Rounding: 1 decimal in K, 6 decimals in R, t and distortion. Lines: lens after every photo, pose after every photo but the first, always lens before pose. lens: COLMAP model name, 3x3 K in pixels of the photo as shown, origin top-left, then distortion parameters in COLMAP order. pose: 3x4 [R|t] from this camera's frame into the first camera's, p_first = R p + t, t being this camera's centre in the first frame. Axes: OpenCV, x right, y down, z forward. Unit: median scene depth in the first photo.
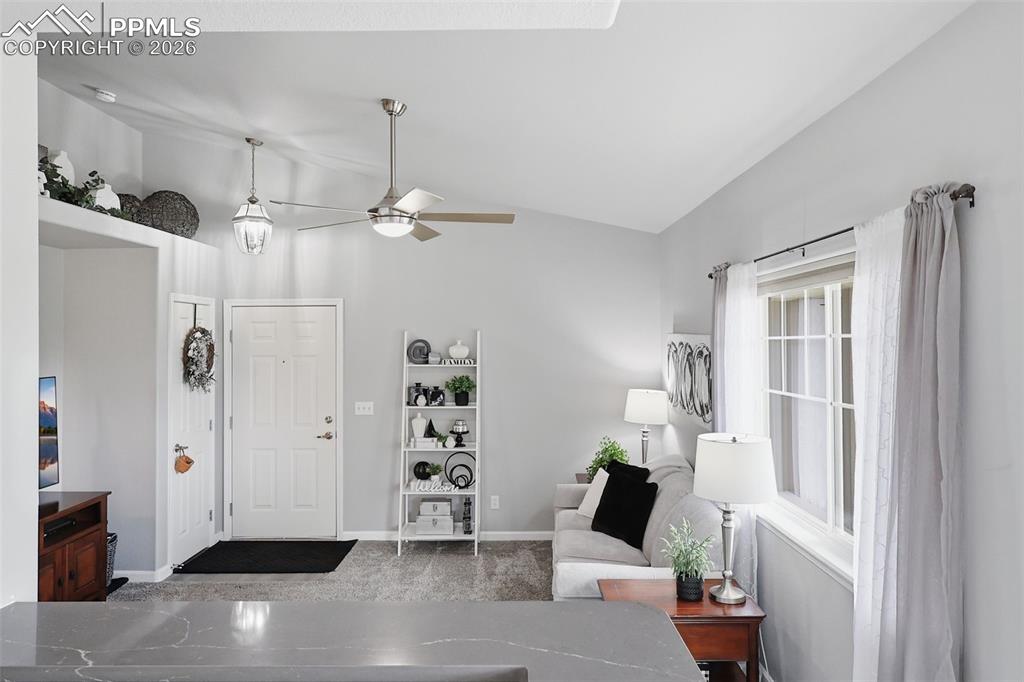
lens RADIAL K [[670.8, 0, 512.6], [0, 670.8, 334.6], [0, 0, 1]] dist [-0.001732, -0.004309]
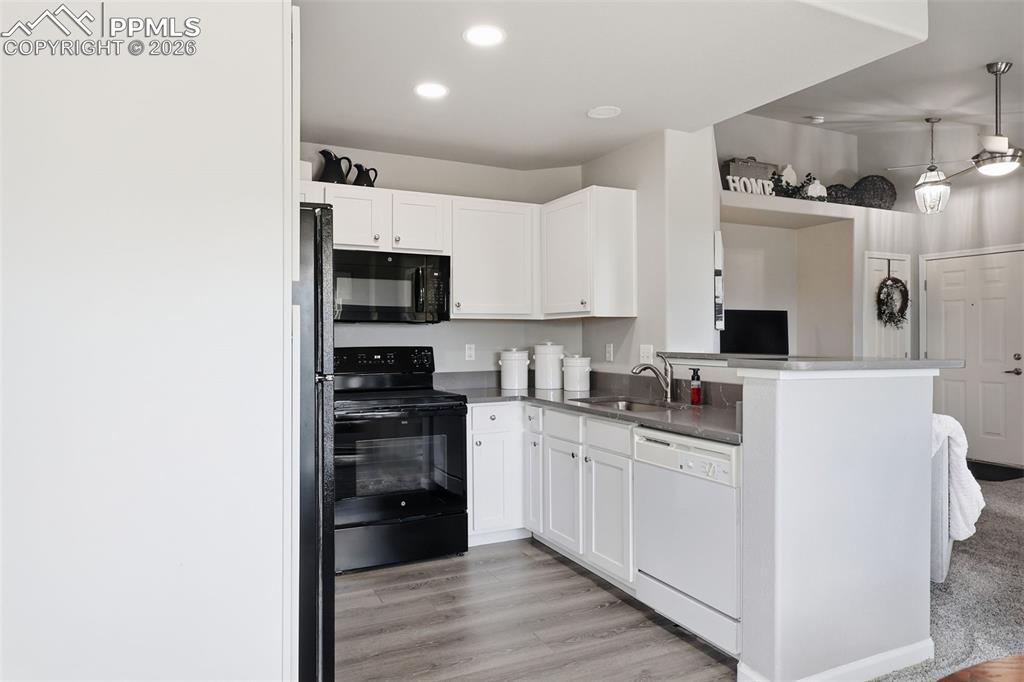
lens RADIAL K [[670.8, 0, 513.1], [0, 670.8, 338.1], [0, 0, 1]] dist [-0.001732, -0.004309]
pose [[0.460407, 0.000636, -0.887708, 0.344100], [0.008821, 0.999947, 0.005291, 0.094609], [0.887664, -0.010267, 0.460377, -0.237538]]
